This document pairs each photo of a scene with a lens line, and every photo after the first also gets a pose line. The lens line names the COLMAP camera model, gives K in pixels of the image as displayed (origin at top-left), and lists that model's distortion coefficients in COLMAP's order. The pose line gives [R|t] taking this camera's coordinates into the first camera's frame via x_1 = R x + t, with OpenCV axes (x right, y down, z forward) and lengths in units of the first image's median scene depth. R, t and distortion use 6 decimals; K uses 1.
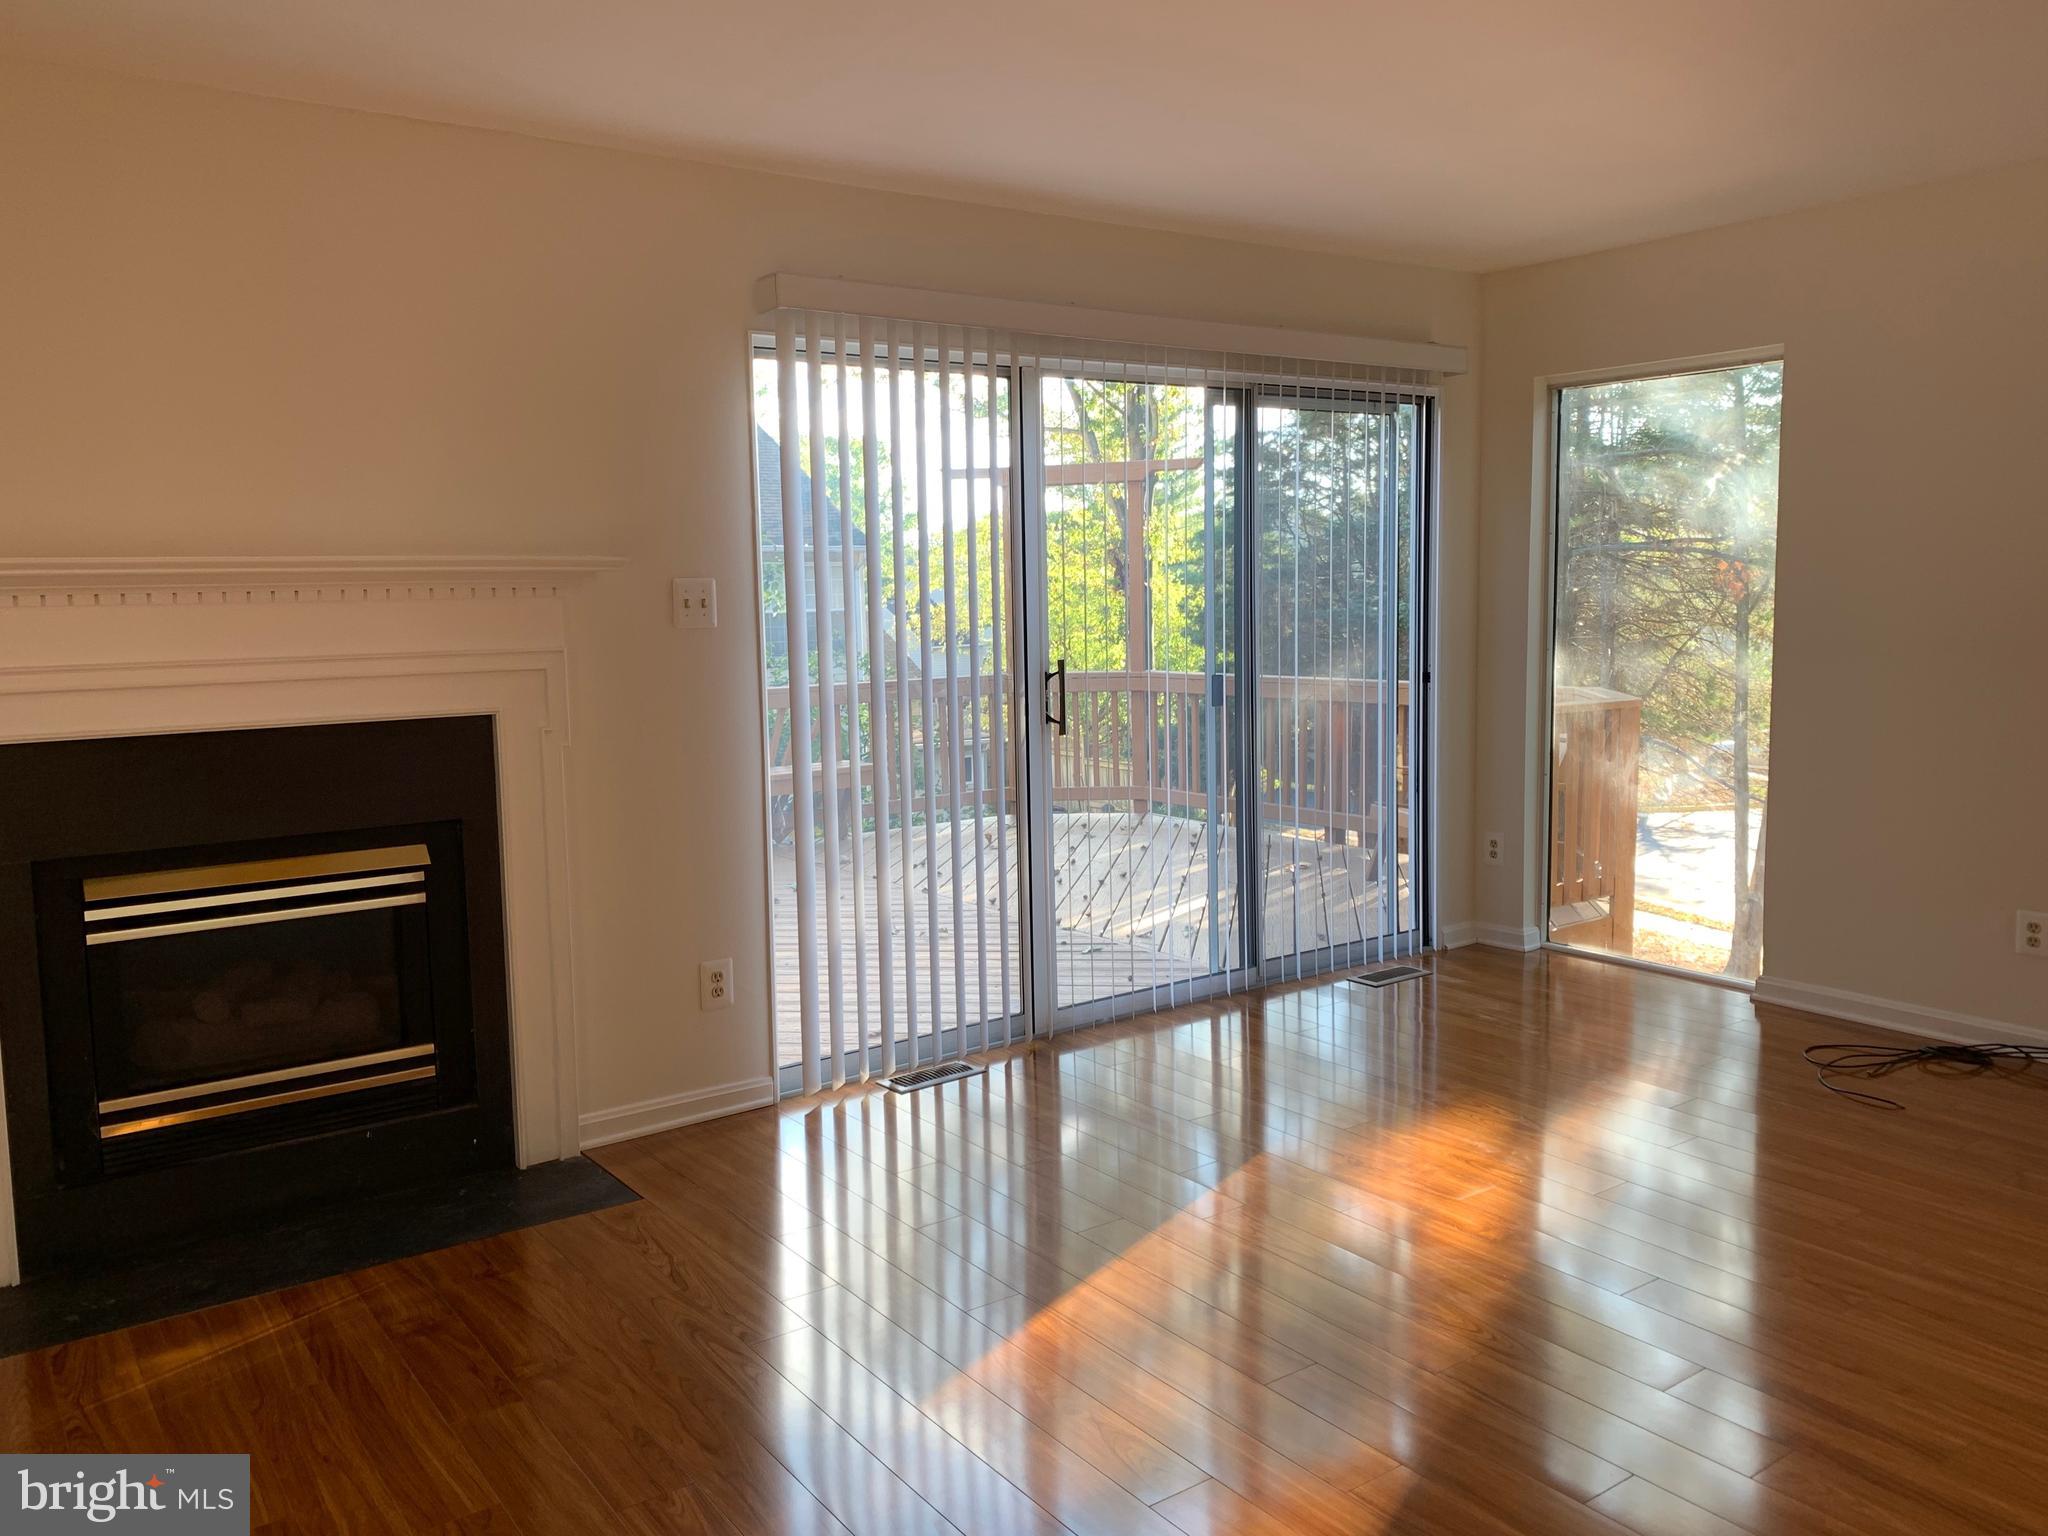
lens RADIAL K [[1560.5, 0, 1026.5], [0, 1560.5, 752.9], [0, 0, 1]] dist [0.052650, -0.064366]
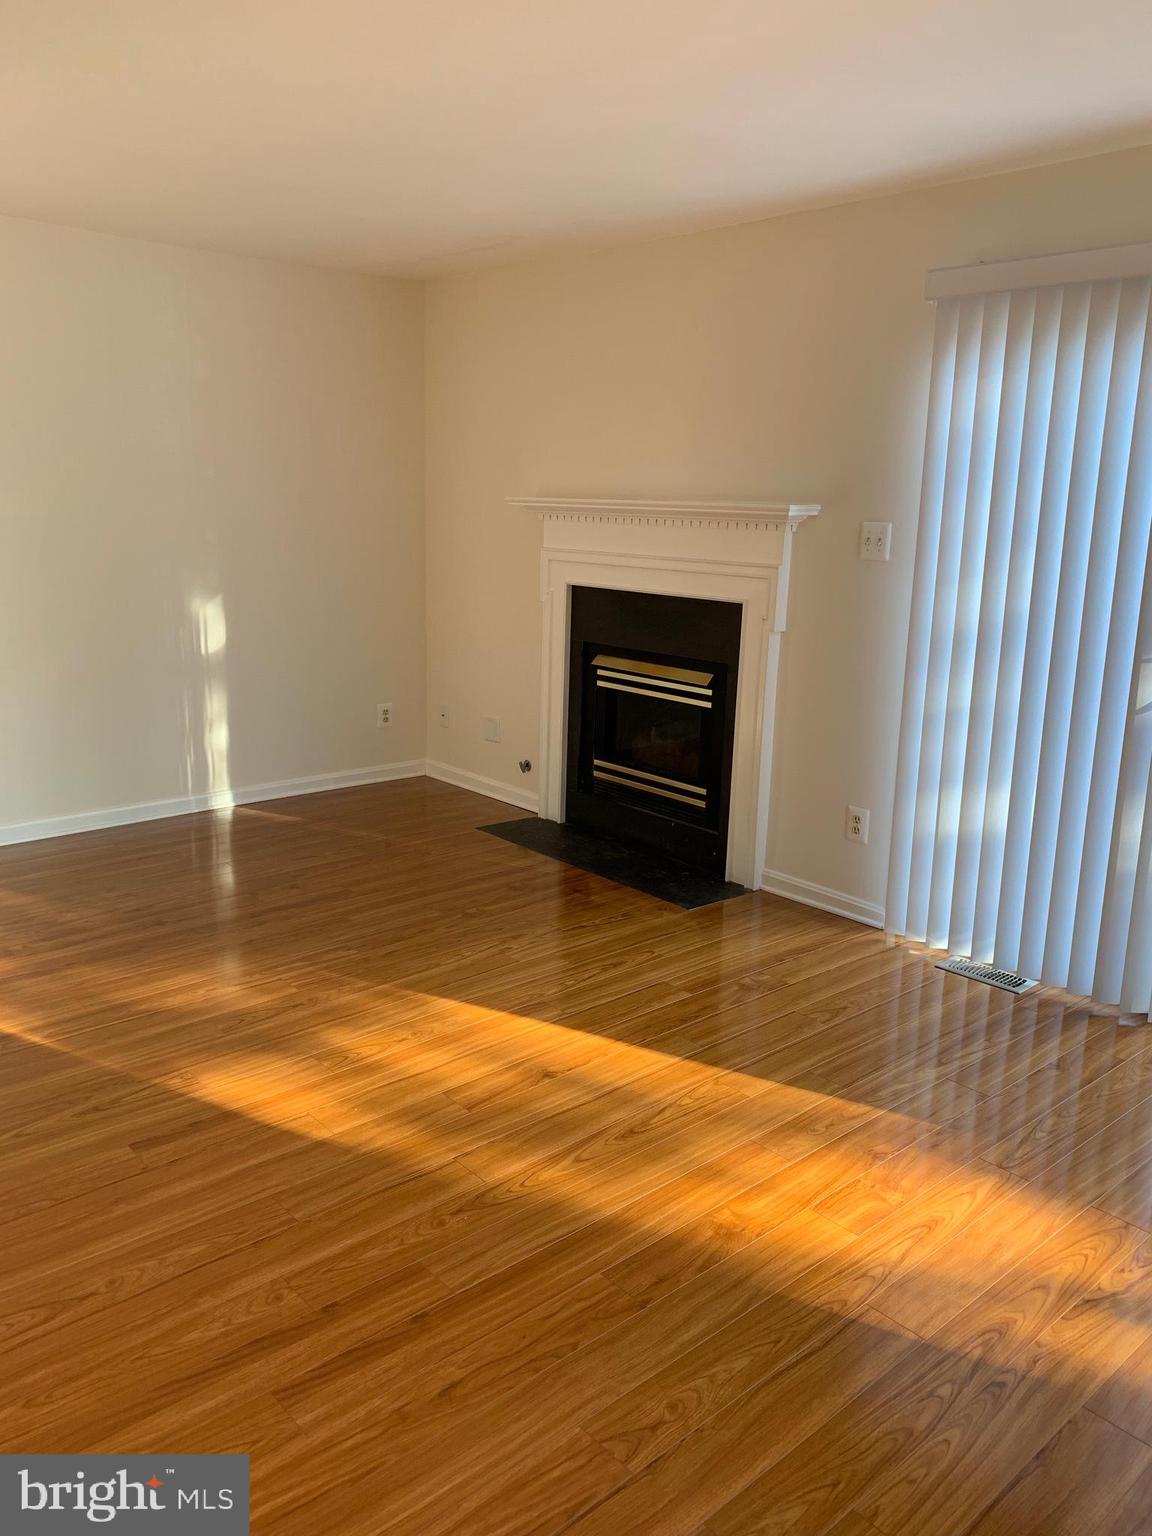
lens RADIAL K [[1170.4, 0, 573.0], [0, 1170.4, 767.5], [0, 0, 1]] dist [0.052650, -0.064366]
pose [[0.095707, 0.245162, -0.964746, 0.749506], [-0.130100, 0.963962, 0.232057, -0.105176], [0.986871, 0.103304, 0.124154, 0.620465]]
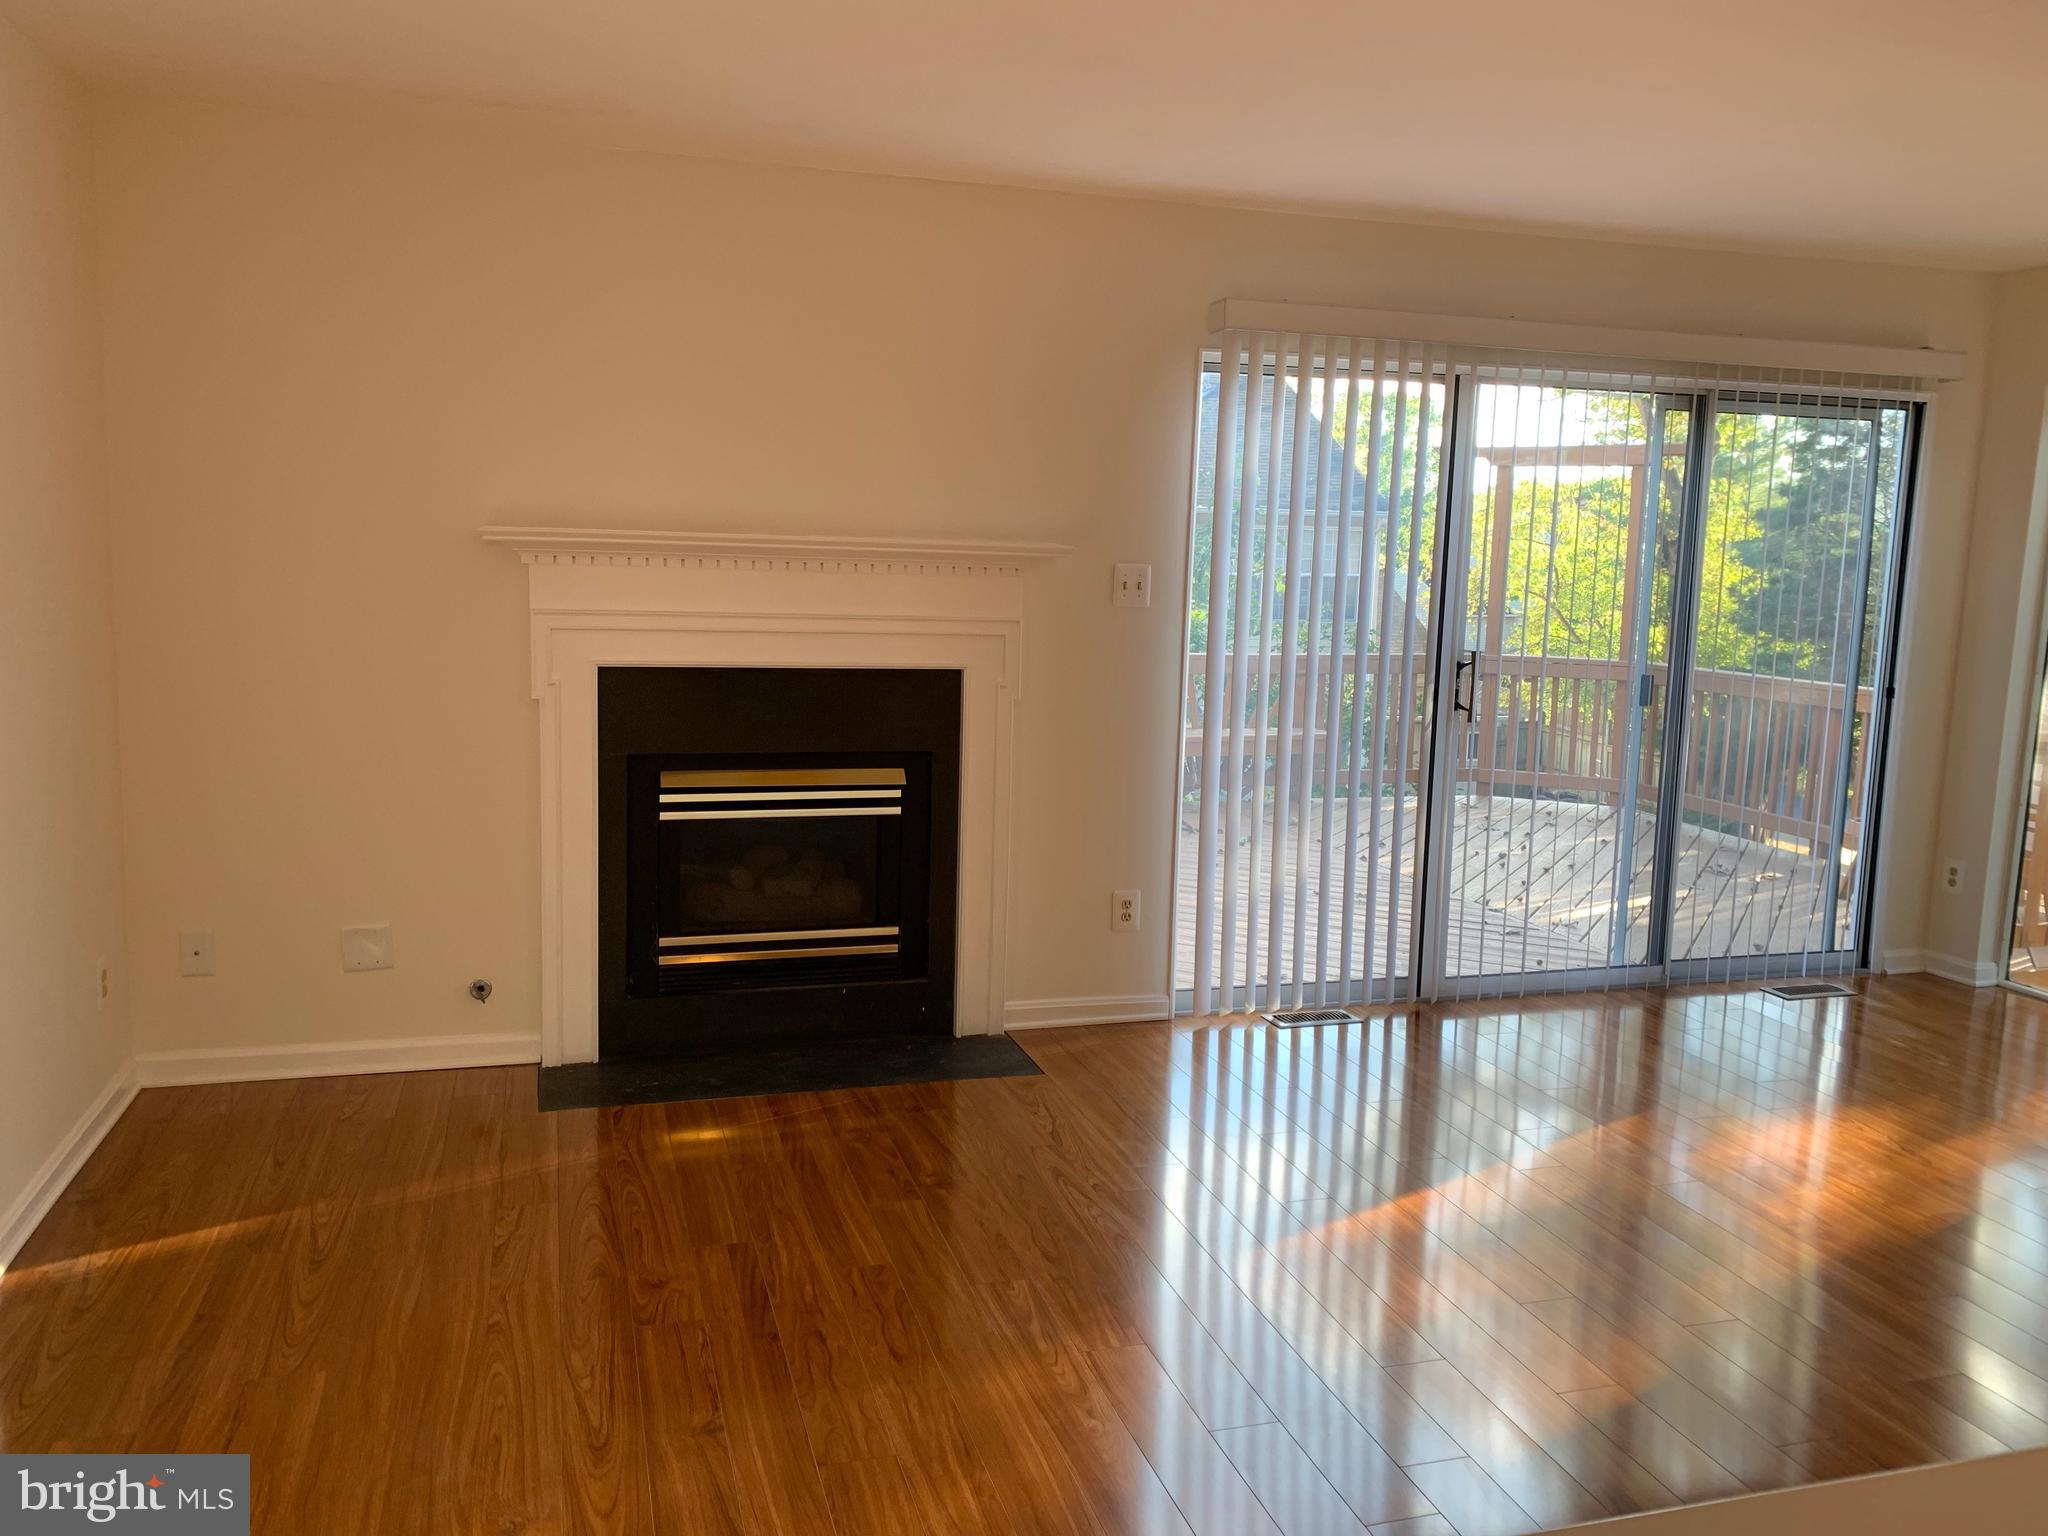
lens RADIAL K [[1560.5, 0, 1037.4], [0, 1560.5, 768.5], [0, 0, 1]] dist [0.052650, -0.064366]
pose [[0.945523, 0.091131, -0.312540, 0.094299], [-0.079994, 0.995624, 0.048300, -0.009393], [0.315574, -0.020668, 0.948676, -0.126154]]
